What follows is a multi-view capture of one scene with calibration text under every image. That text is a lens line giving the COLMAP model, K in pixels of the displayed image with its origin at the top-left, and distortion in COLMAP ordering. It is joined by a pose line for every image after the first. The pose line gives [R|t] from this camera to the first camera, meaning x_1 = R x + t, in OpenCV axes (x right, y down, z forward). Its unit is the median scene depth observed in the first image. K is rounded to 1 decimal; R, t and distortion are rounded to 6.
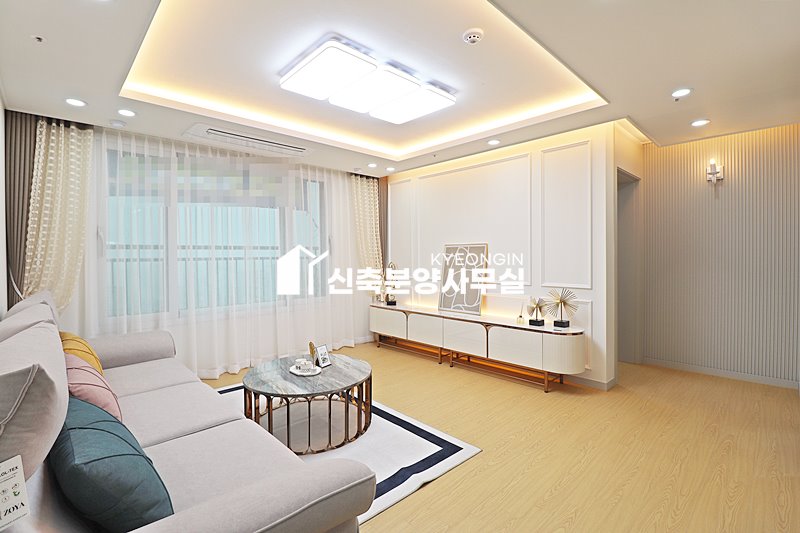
lens RADIAL K [[369.4, 0, 399.0], [0, 369.4, 260.0], [0, 0, 1]] dist [-0.001106, -0.012301]
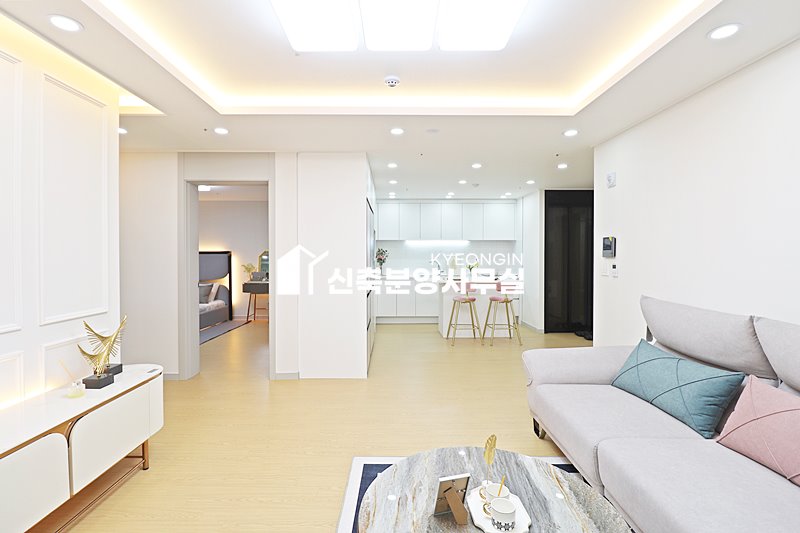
lens RADIAL K [[372.9, 0, 398.6], [0, 372.9, 258.4], [0, 0, 1]] dist [0.003279, -0.015537]
pose [[-0.731570, 0.001594, 0.681764, -0.365510], [0.014826, 0.999798, 0.013572, -0.026291], [-0.681605, 0.020037, -0.731446, 1.075456]]
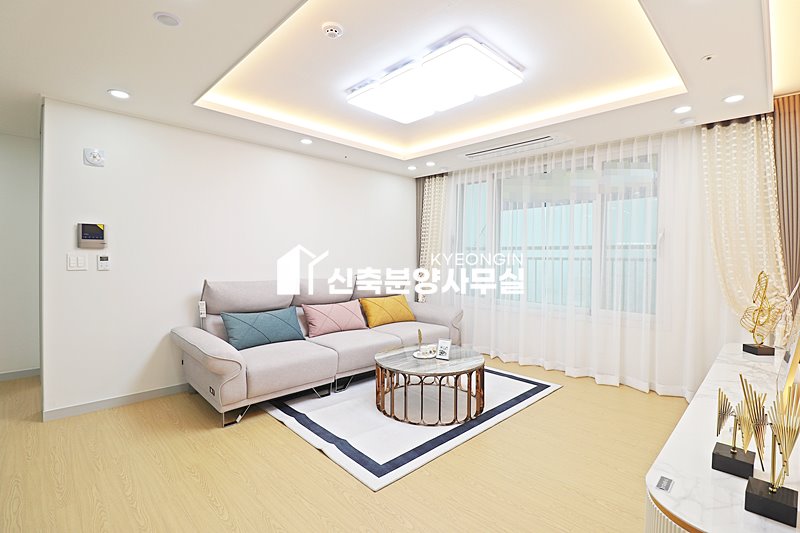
lens RADIAL K [[372.9, 0, 398.6], [0, 372.9, 258.4], [0, 0, 1]] dist [0.003279, -0.015537]
pose [[0.009696, 0.017398, -0.999802, 0.683015], [-0.021599, 0.999619, 0.017186, -0.014571], [0.999720, 0.021428, 0.010068, 0.671999]]
